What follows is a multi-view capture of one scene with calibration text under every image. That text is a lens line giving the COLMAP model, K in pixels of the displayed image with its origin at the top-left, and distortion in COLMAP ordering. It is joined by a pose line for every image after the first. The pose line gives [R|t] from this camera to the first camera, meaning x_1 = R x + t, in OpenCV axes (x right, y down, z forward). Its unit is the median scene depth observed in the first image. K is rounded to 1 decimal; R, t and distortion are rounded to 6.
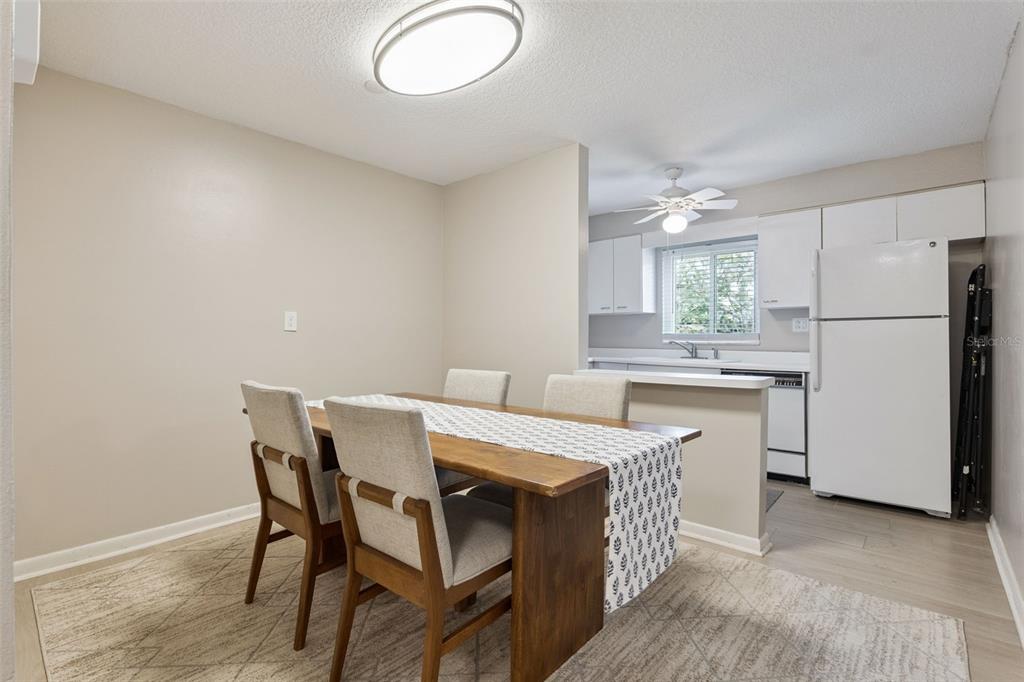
lens RADIAL K [[483.0, 0, 510.5], [0, 483.0, 337.3], [0, 0, 1]] dist [-0.013080, 0.000126]
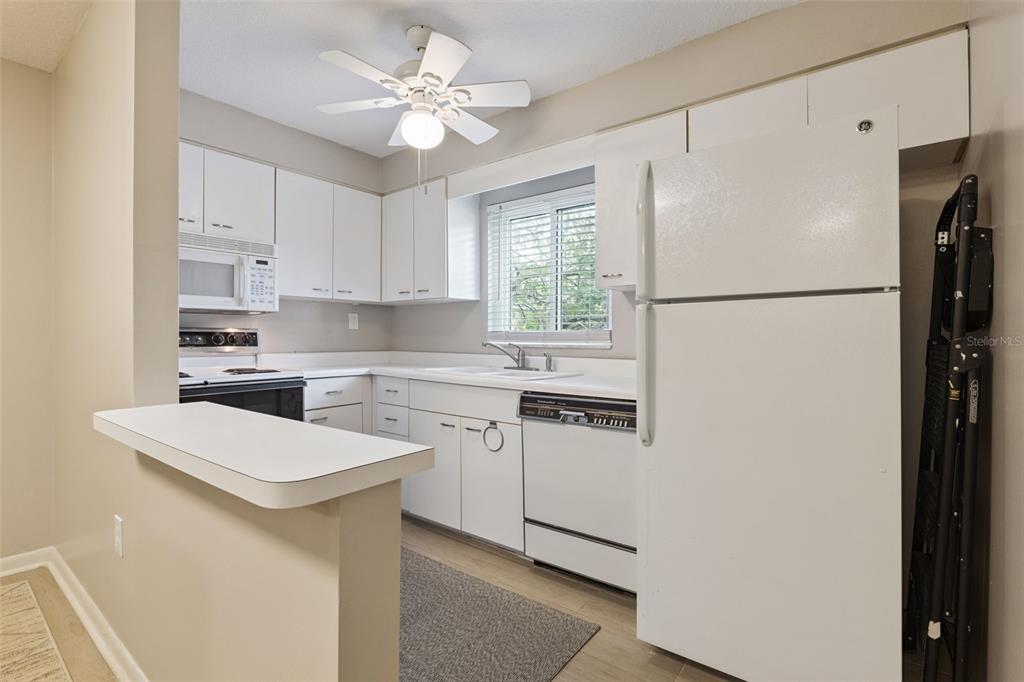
lens RADIAL K [[483.0, 0, 512.7], [0, 483.0, 337.2], [0, 0, 1]] dist [-0.013080, 0.000126]
pose [[0.998063, 0.001716, 0.062190, 0.464034], [-0.001768, 0.999998, 0.000776, 0.000712], [-0.062189, -0.000885, 0.998064, 0.505390]]
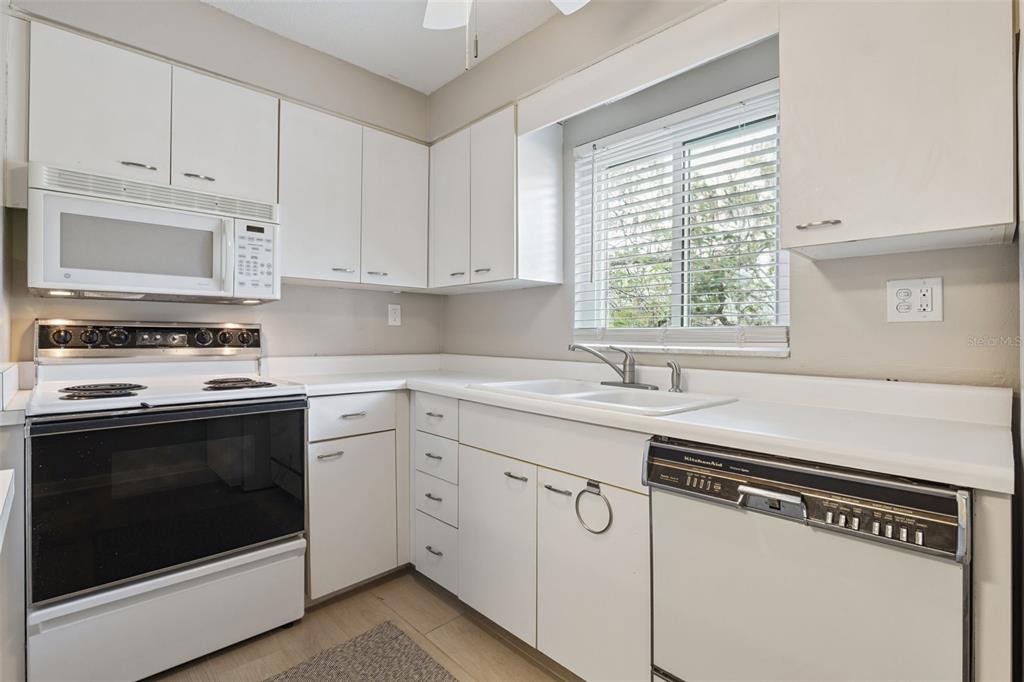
lens RADIAL K [[483.0, 0, 510.8], [0, 483.0, 332.7], [0, 0, 1]] dist [-0.013080, 0.000126]
pose [[0.996476, 0.005568, -0.083697, 0.442297], [-0.005962, 0.999972, -0.004453, -0.000253], [0.083670, 0.004936, 0.996481, 0.808423]]
